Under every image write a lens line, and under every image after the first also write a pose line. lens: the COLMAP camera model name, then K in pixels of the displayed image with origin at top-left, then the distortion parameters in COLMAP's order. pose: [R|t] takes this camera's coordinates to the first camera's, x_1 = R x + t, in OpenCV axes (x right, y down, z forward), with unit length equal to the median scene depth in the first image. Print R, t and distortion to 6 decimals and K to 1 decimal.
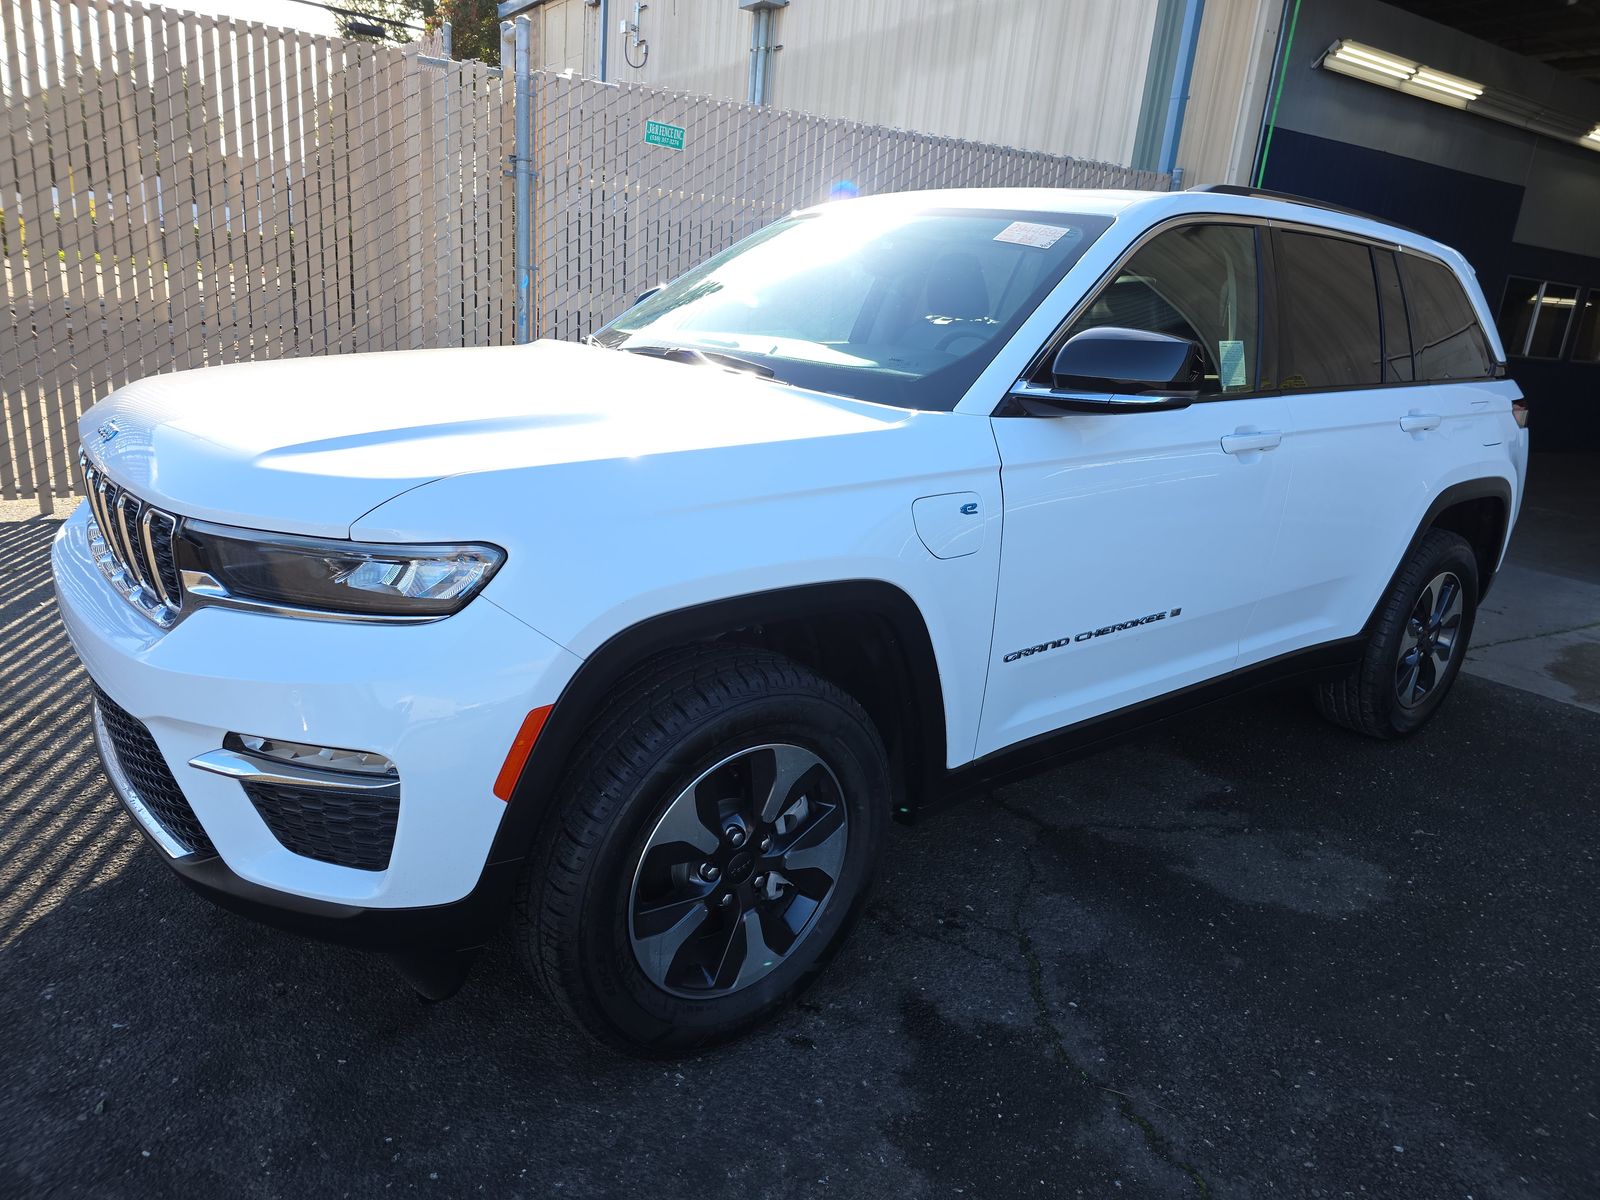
lens RADIAL K [[1070.2, 0, 800.0], [0, 1070.2, 600.0], [0, 0, 1]] dist [0.065476, -0.077216]
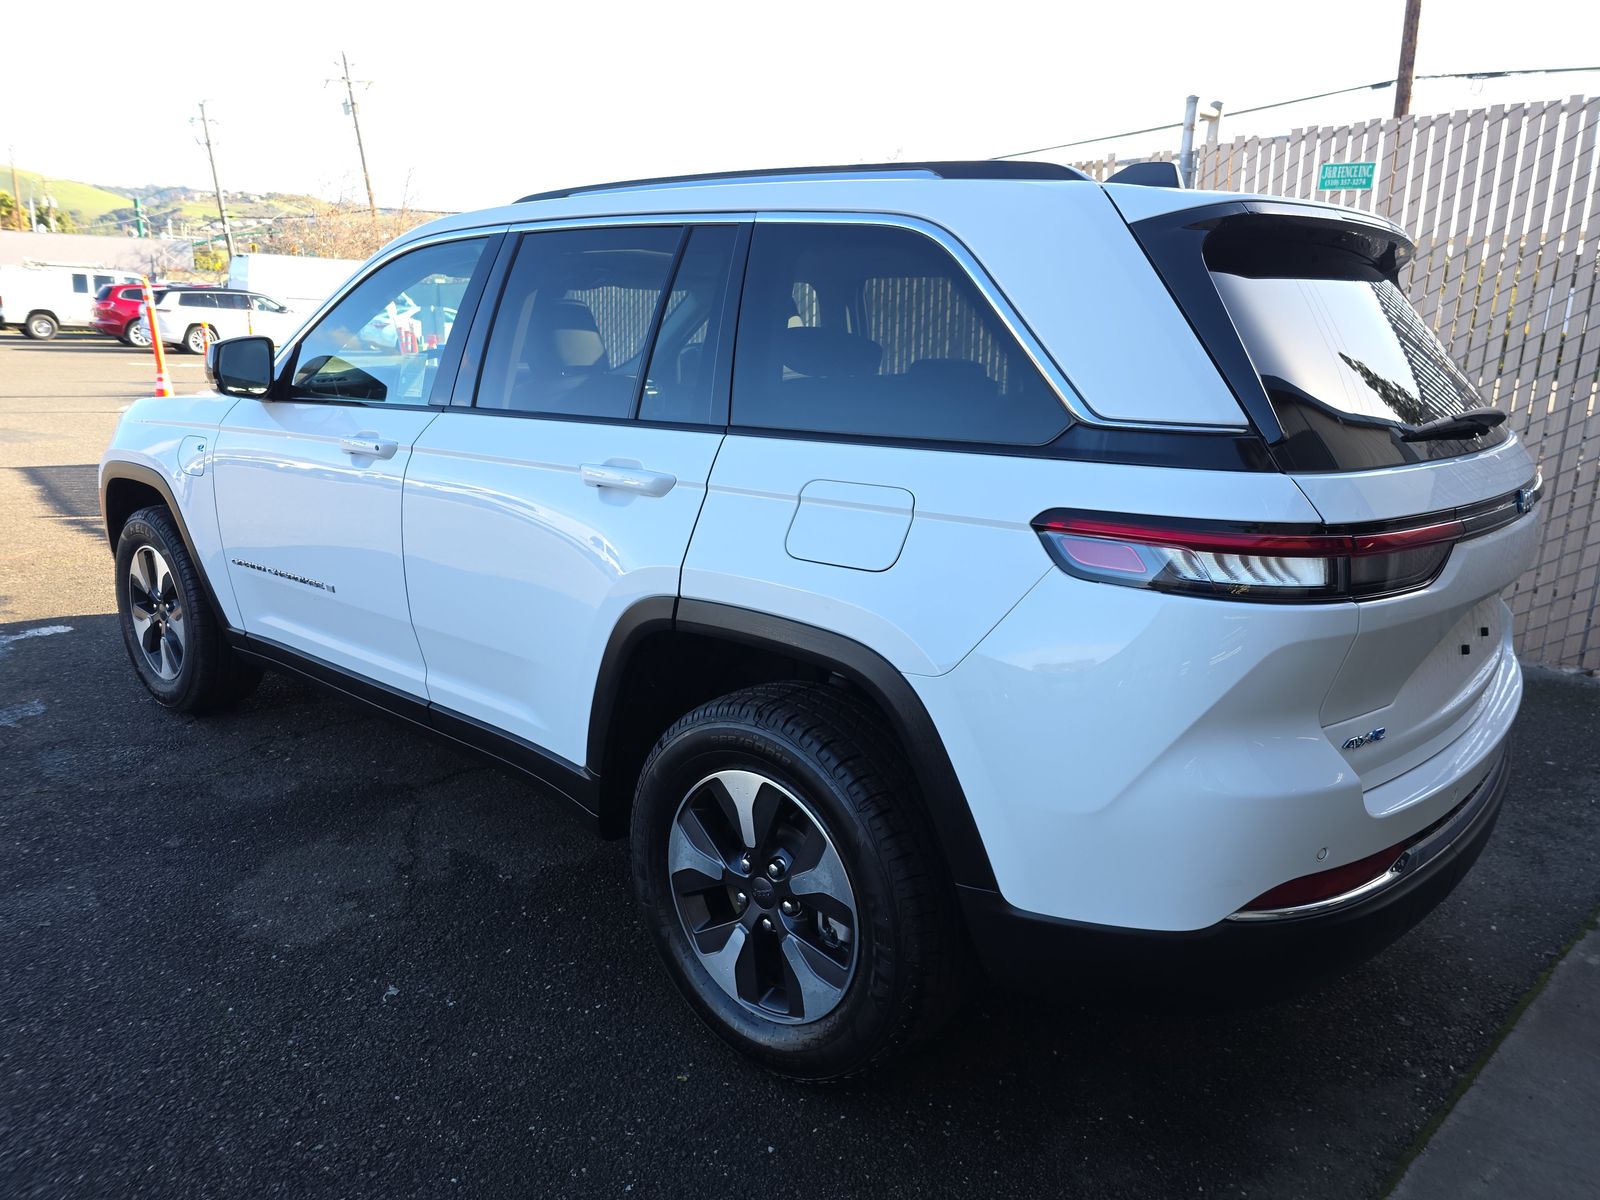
lens RADIAL K [[1070.2, 0, 800.0], [0, 1070.2, 600.0], [0, 0, 1]] dist [0.065476, -0.077216]
pose [[0.158884, 0.163800, -0.973615, 1.229175], [-0.277652, 0.953756, 0.115149, -0.198421], [0.947452, 0.252031, 0.197016, 0.993046]]
